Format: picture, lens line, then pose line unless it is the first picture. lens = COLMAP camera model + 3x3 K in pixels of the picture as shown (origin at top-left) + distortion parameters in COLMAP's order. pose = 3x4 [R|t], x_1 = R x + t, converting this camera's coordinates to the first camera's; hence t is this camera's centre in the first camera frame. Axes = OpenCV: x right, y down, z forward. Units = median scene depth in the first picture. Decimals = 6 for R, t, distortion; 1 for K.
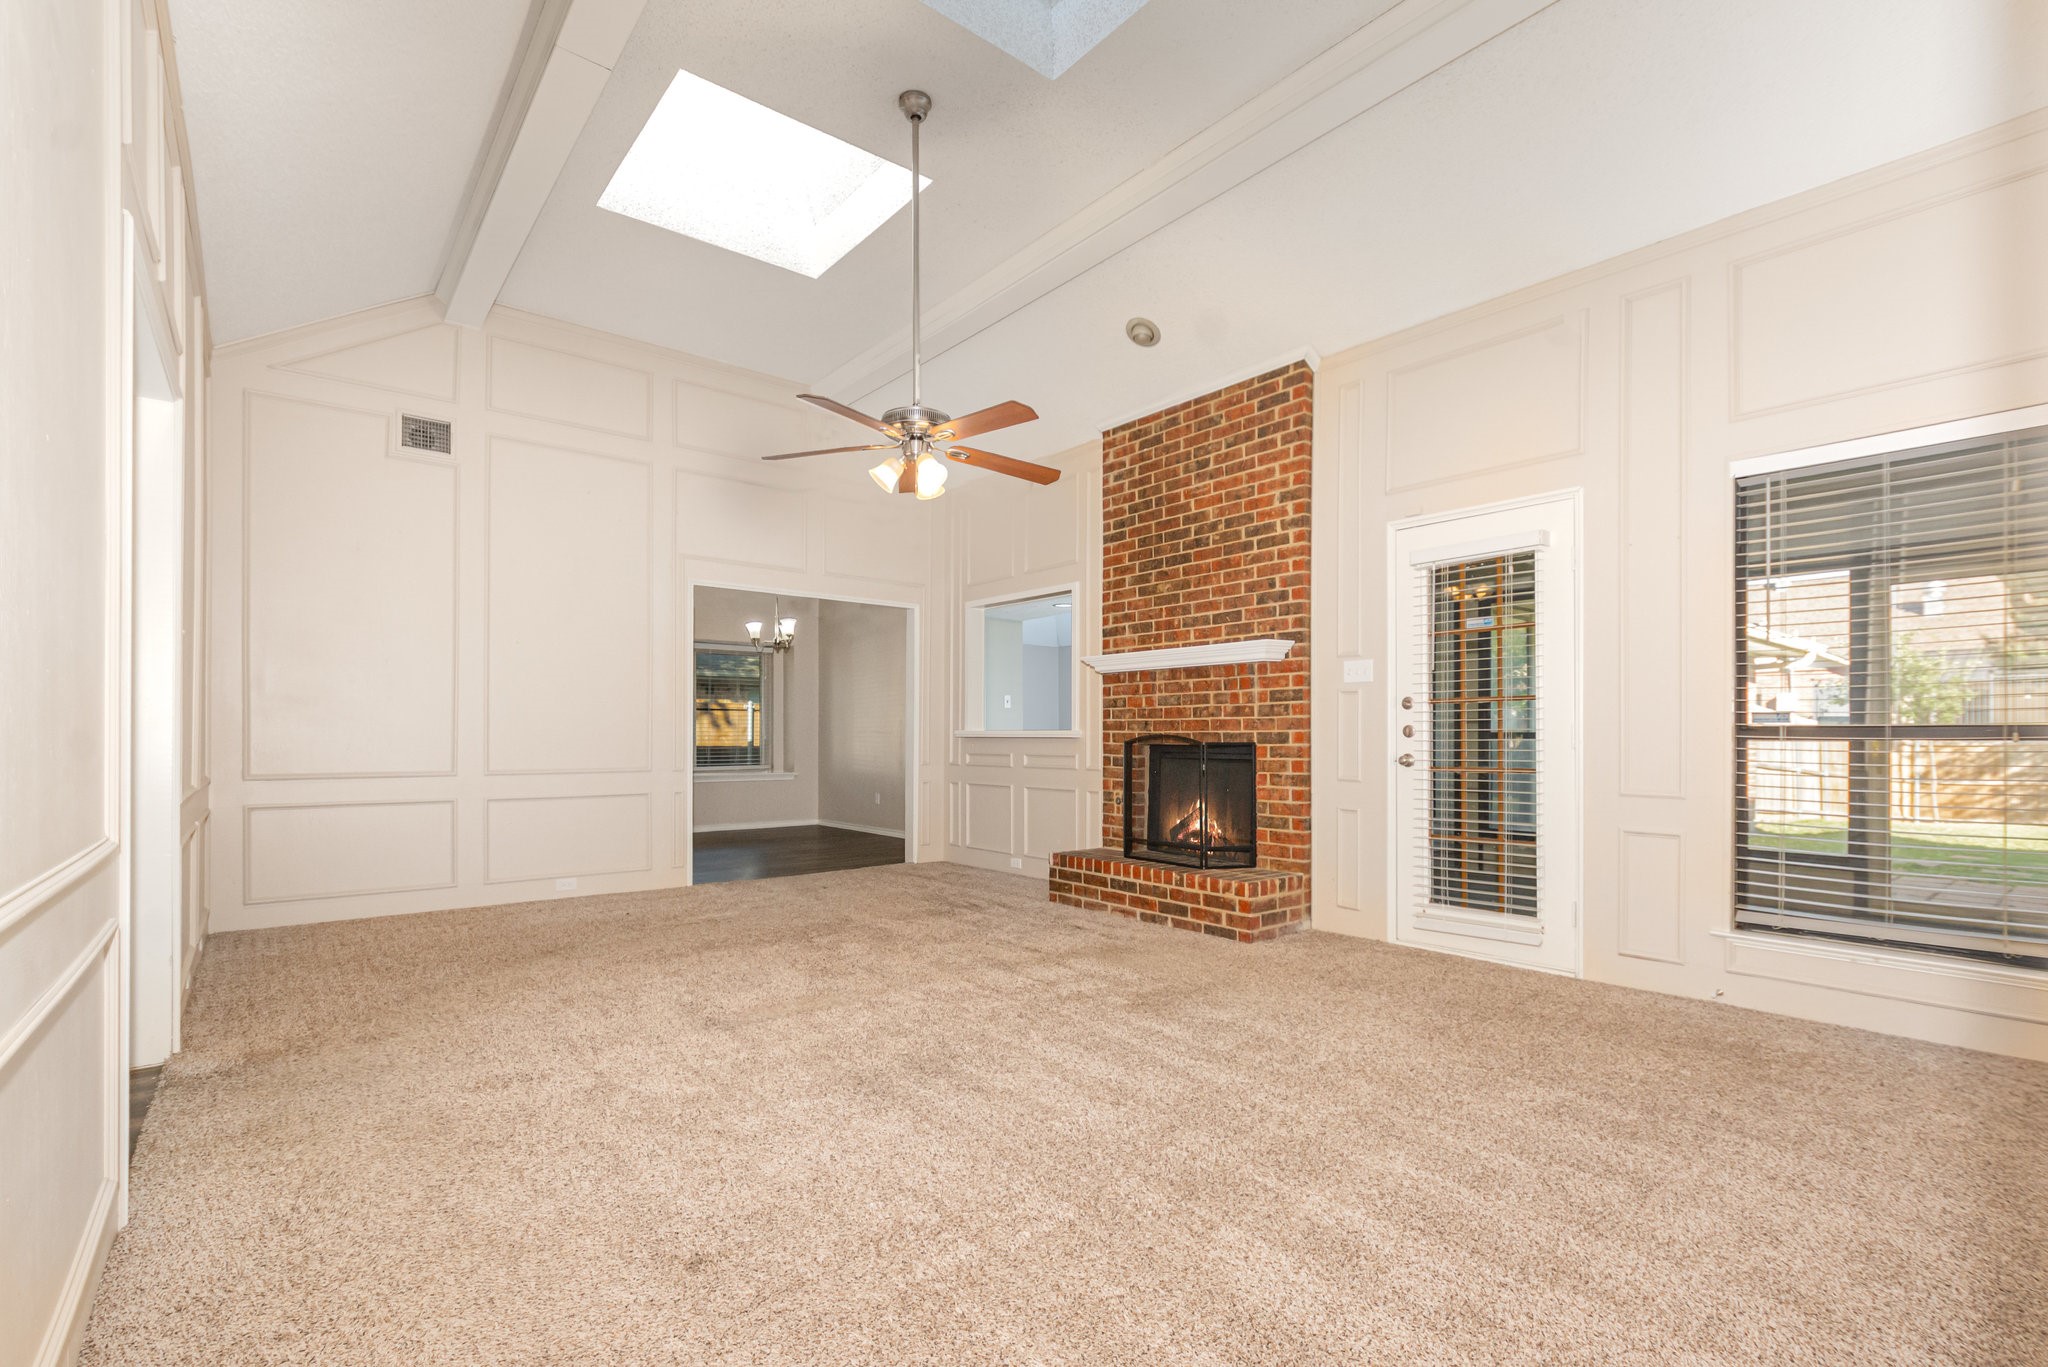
lens RADIAL K [[928.4, 0, 1024.2], [0, 928.4, 728.9], [0, 0, 1]] dist [-0.002799, -0.000281]
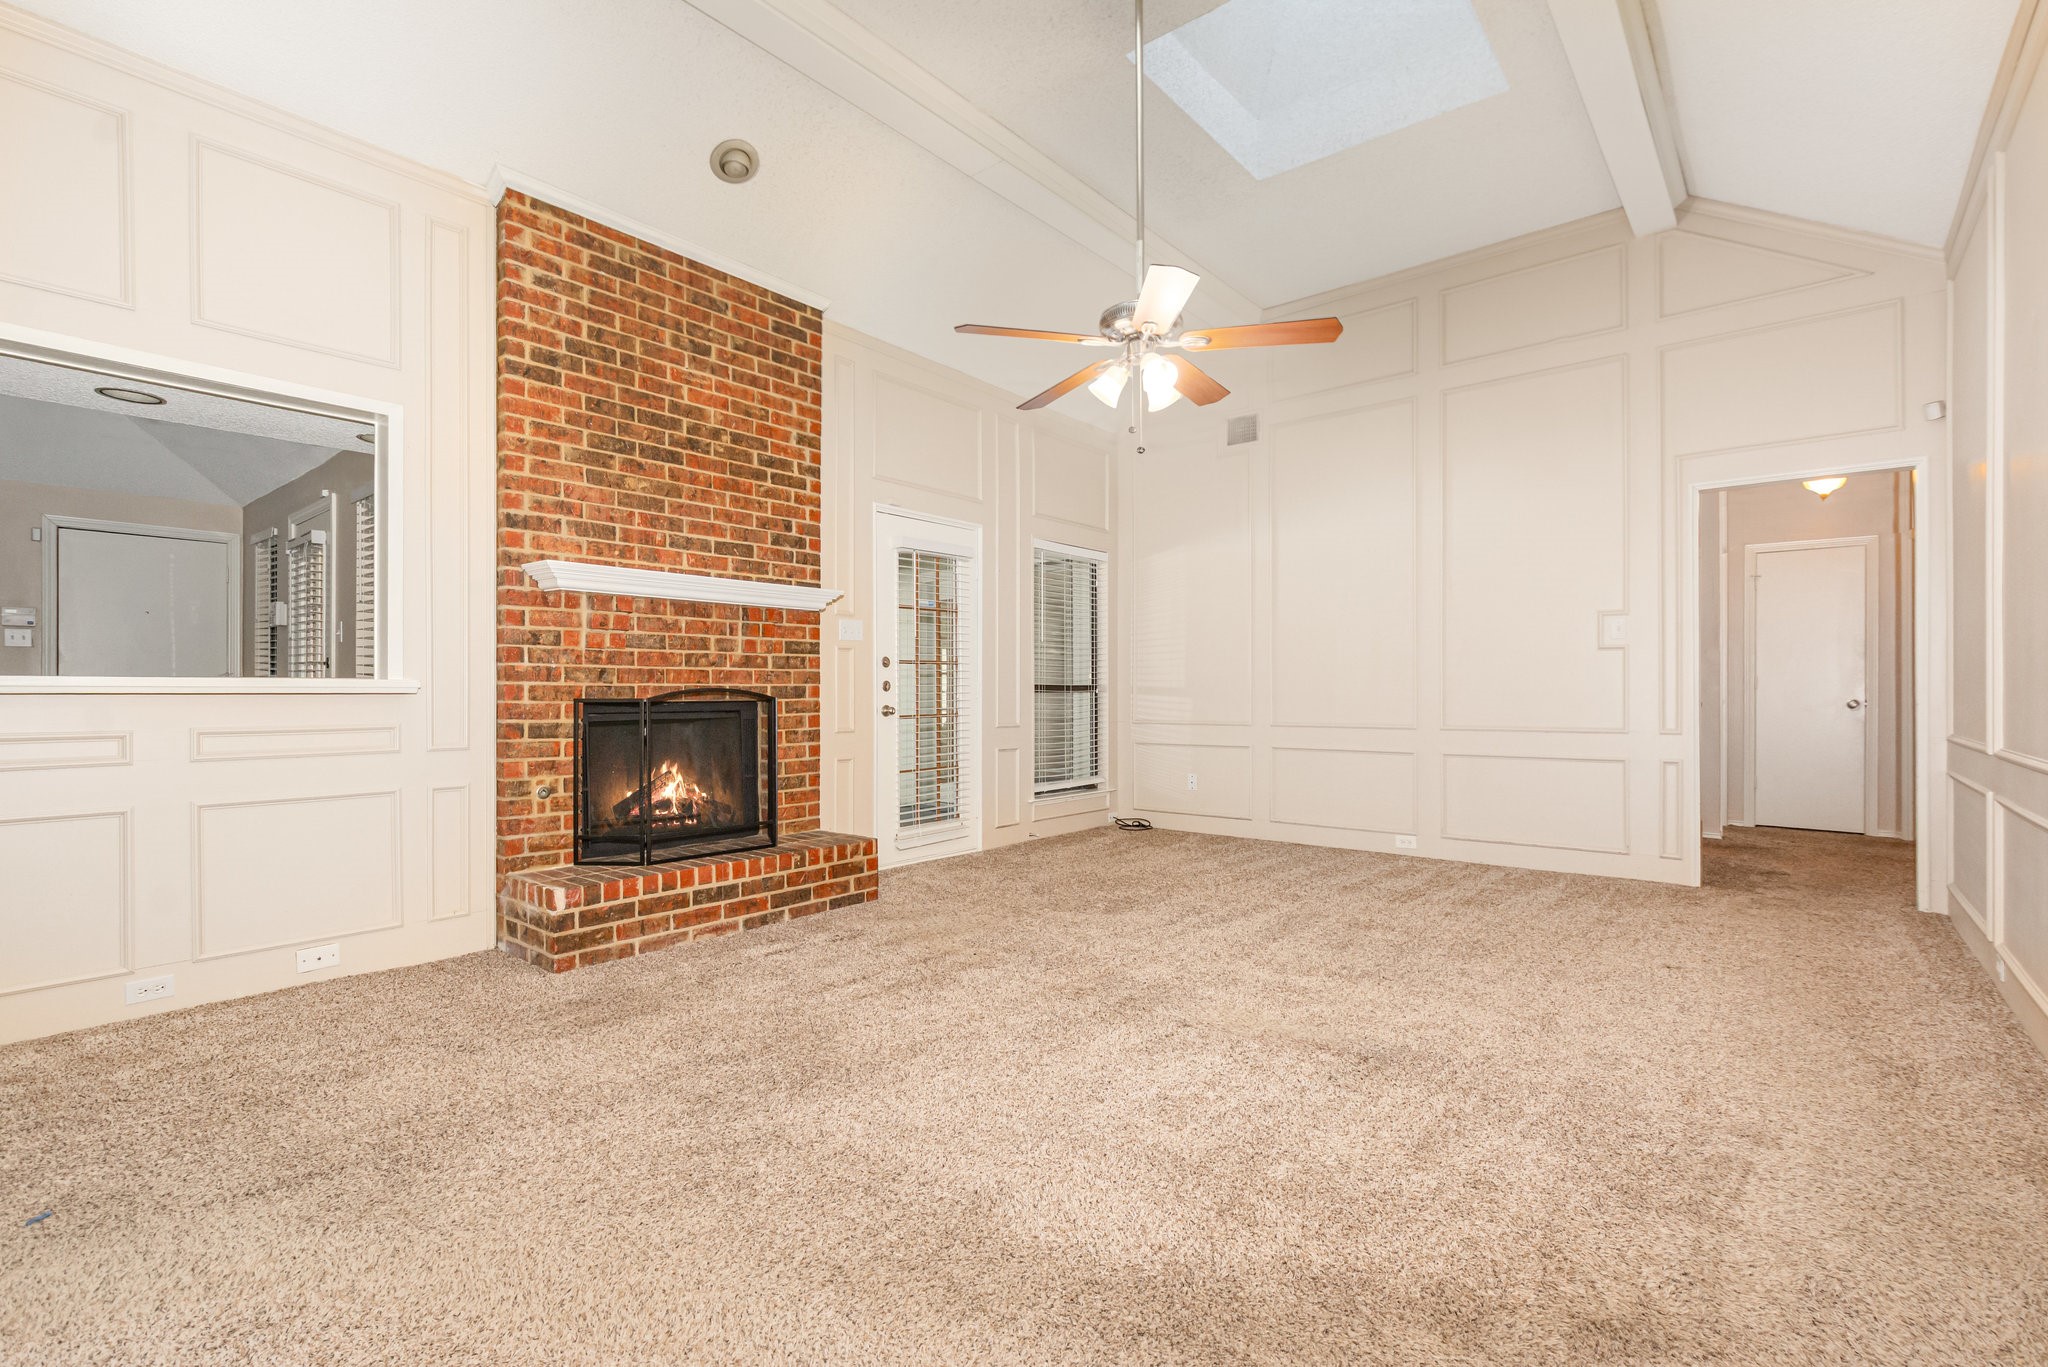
lens RADIAL K [[963.6, 0, 1024.0], [0, 963.6, 683.5], [0, 0, 1]] dist [-0.005877, -0.001056]
pose [[-0.219384, 0.007168, 0.975612, -0.703918], [-0.006855, 0.999937, -0.008889, 0.007738], [-0.975615, -0.008638, -0.219321, 0.950616]]
